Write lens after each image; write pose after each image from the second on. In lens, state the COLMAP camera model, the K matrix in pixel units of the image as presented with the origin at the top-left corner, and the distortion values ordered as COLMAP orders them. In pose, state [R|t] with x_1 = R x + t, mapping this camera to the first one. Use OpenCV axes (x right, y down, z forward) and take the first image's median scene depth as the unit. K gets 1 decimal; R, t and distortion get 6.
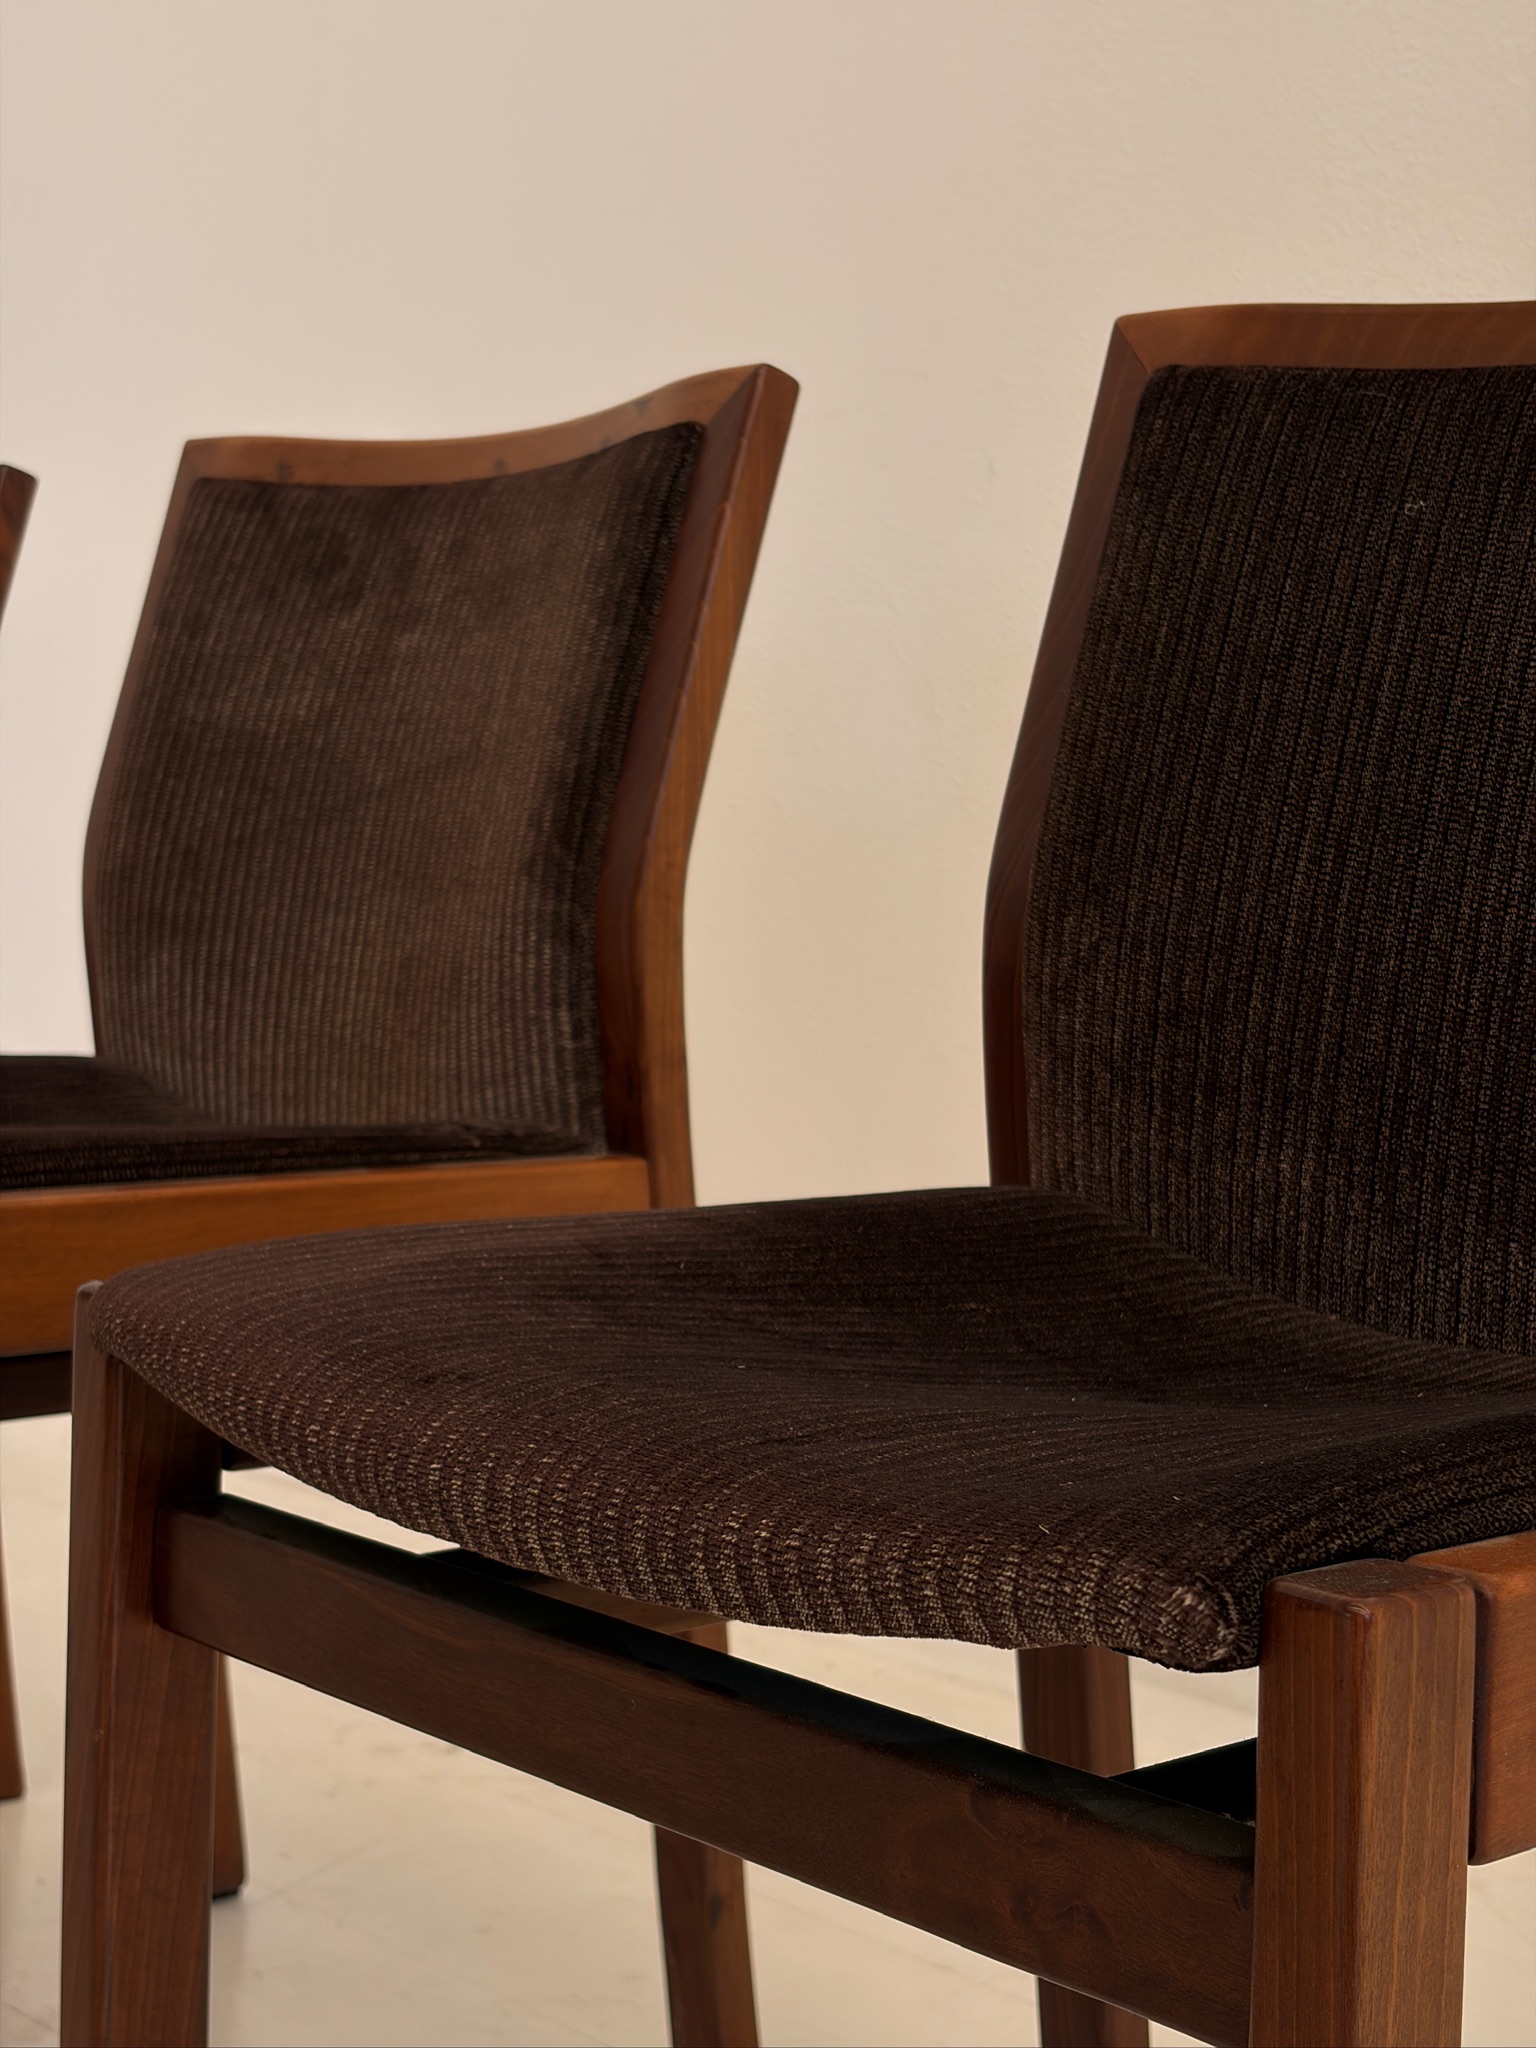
lens RADIAL K [[3155.1, 0, 755.4], [0, 3155.1, 1029.6], [0, 0, 1]] dist [0.111498, 0.000000]
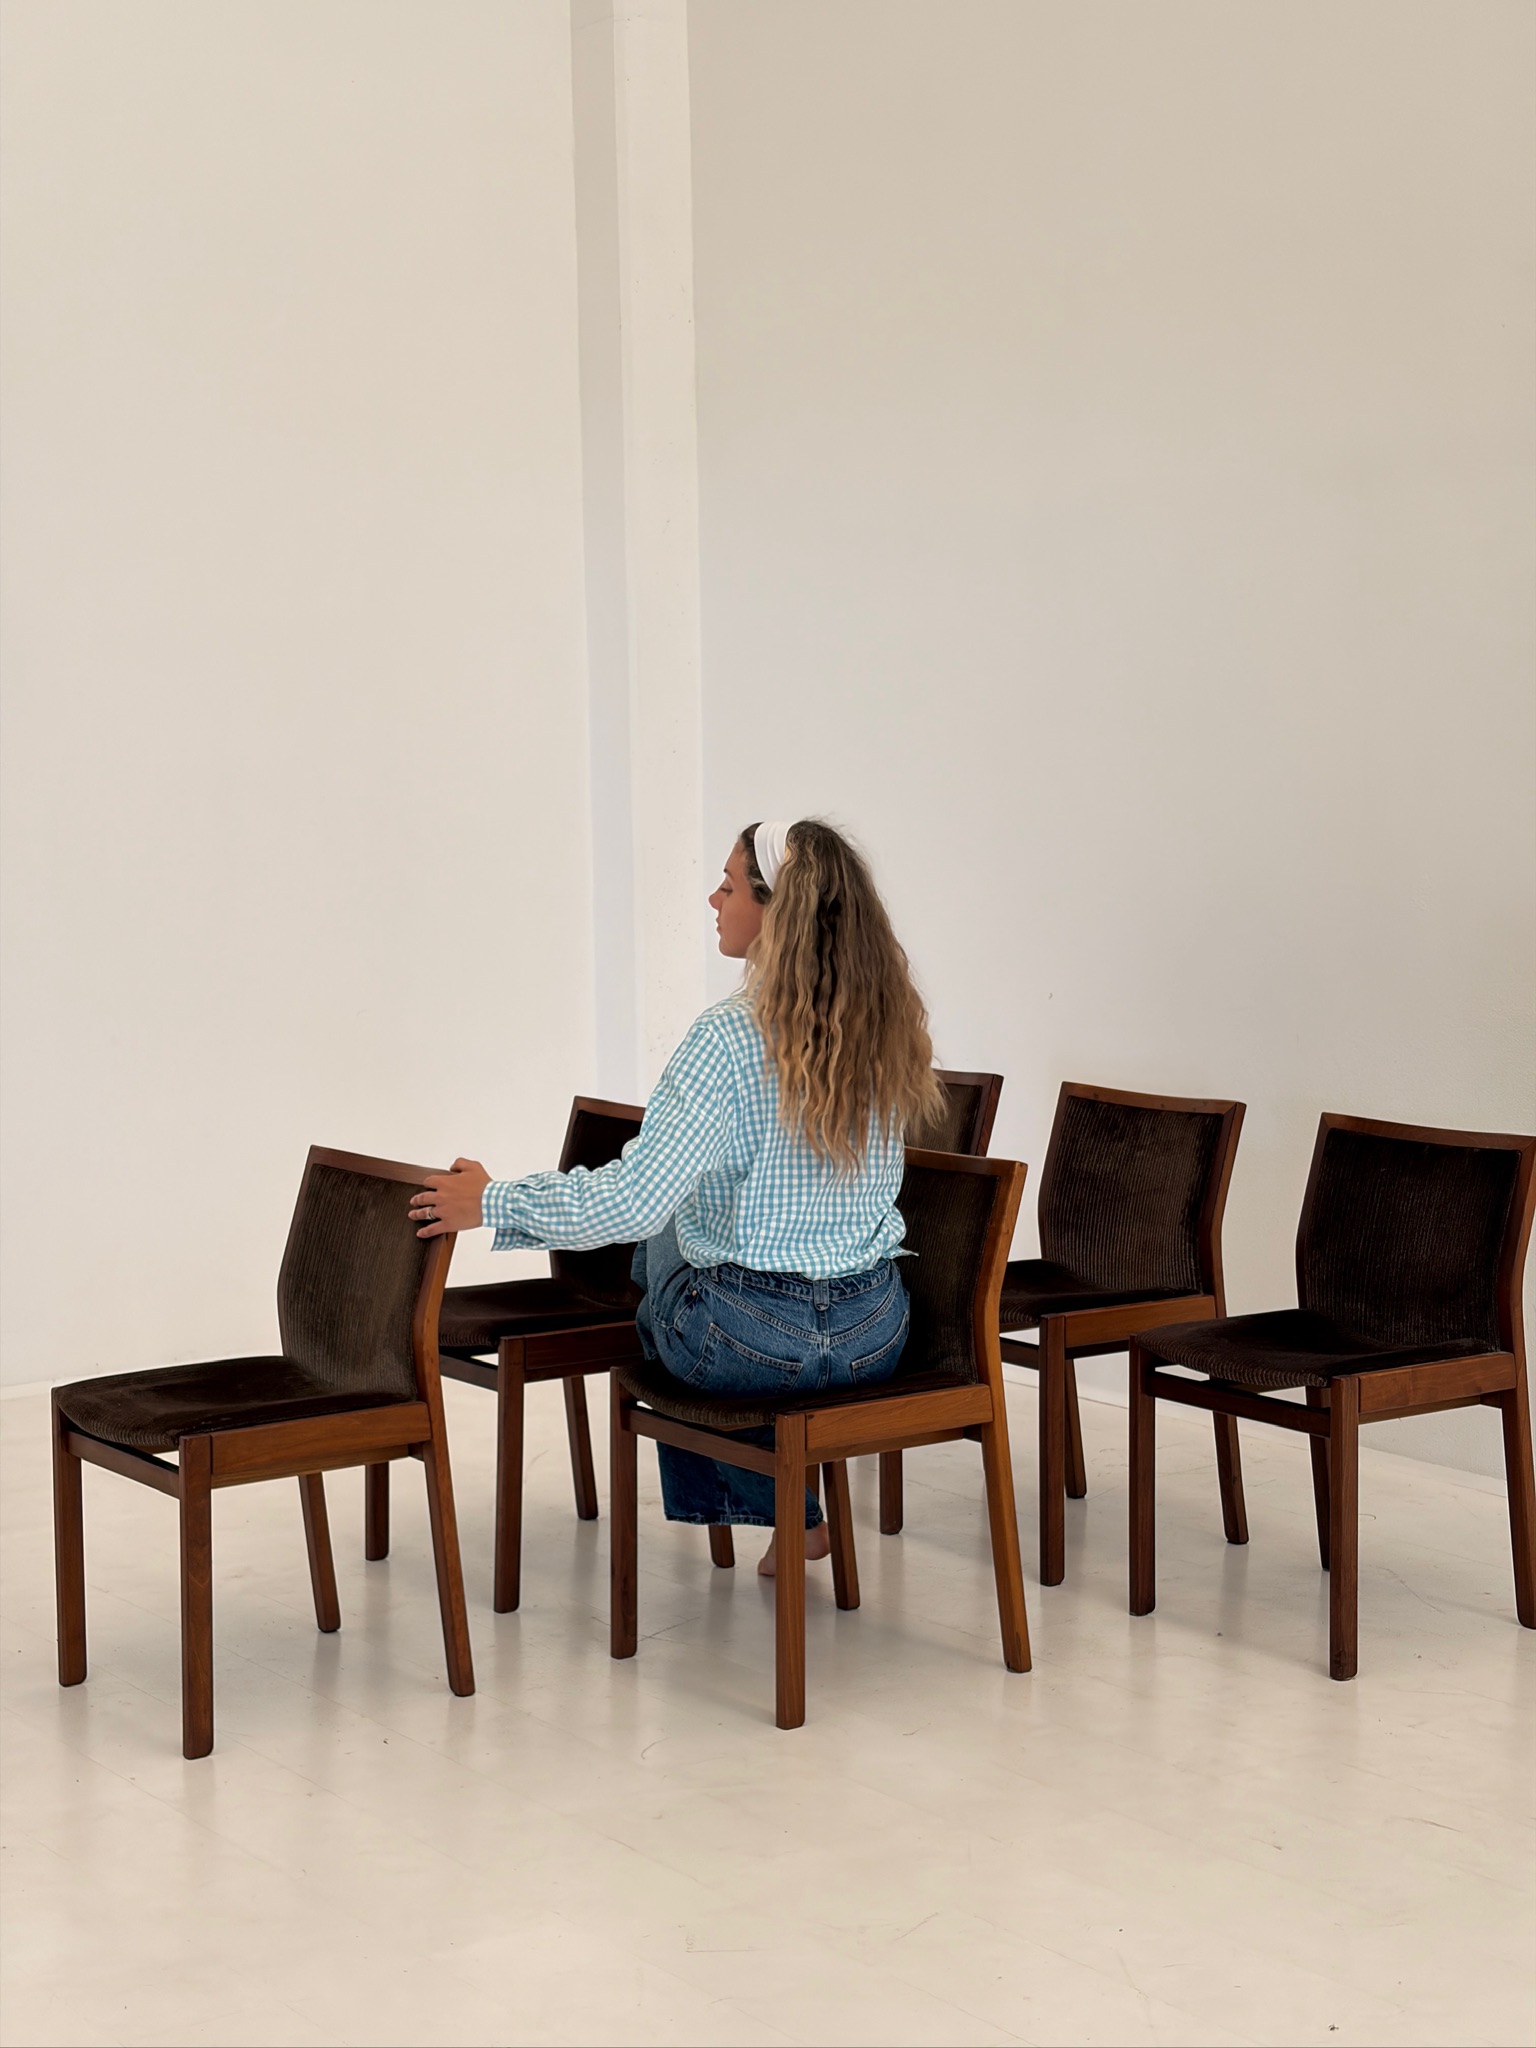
lens RADIAL K [[3155.1, 0, 766.7], [0, 3155.1, 1021.7], [0, 0, 1]] dist [0.111498, 0.000000]
pose [[0.995824, -0.019691, -0.089149, -0.228564], [0.021113, 0.999664, 0.015038, -0.371607], [0.088823, -0.016857, 0.995905, -3.010987]]
